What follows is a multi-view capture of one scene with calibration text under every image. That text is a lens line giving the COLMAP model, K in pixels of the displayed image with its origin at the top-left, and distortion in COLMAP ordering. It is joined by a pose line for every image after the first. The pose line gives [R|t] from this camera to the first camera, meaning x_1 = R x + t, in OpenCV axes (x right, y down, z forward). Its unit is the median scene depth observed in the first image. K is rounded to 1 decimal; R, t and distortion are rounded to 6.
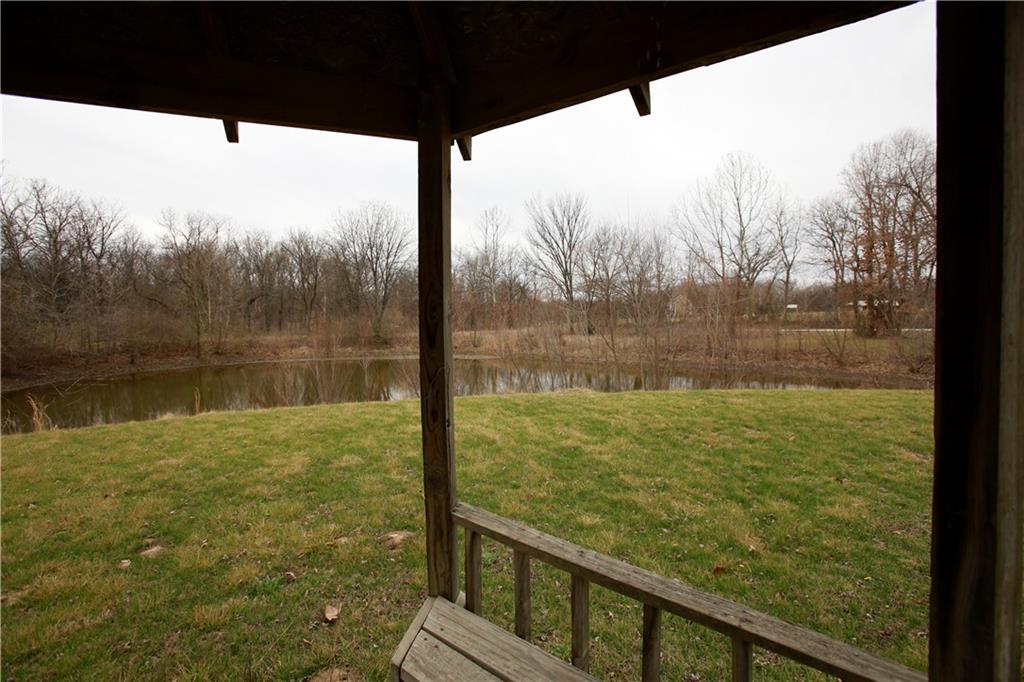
lens RADIAL K [[459.9, 0, 512.0], [0, 459.9, 341.0], [0, 0, 1]] dist [0.000009, -0.000102]
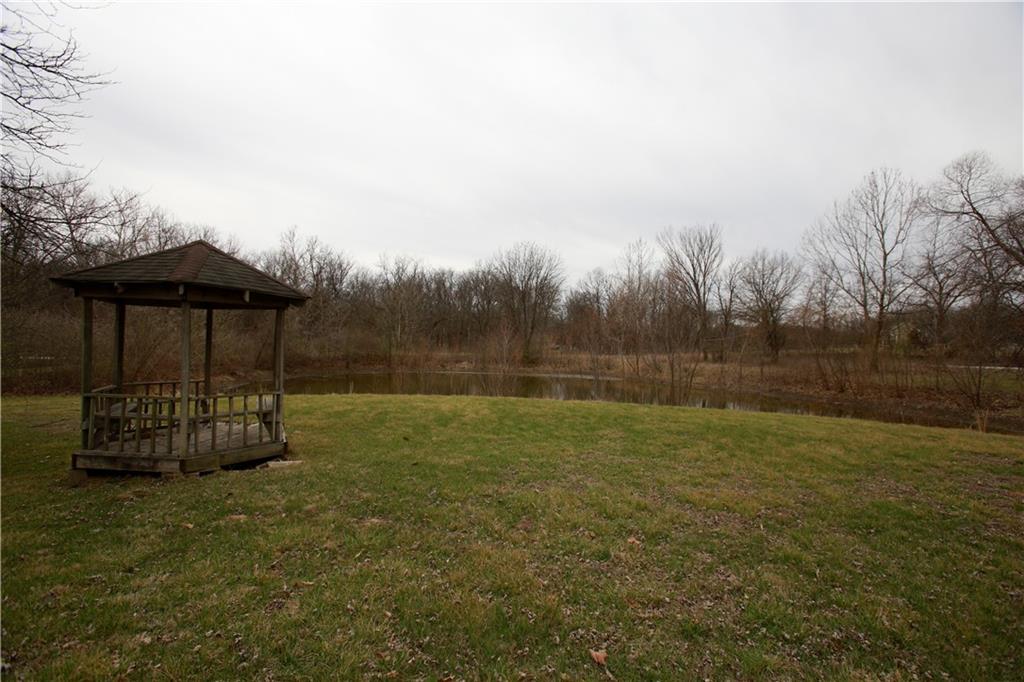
lens RADIAL K [[459.9, 0, 512.0], [0, 459.9, 341.0], [0, 0, 1]] dist [0.000009, -0.000102]
pose [[0.923658, 0.025405, -0.382374, 0.166716], [-0.044555, 0.998152, -0.041310, 0.002042], [0.380618, 0.055193, 0.923084, -0.111249]]
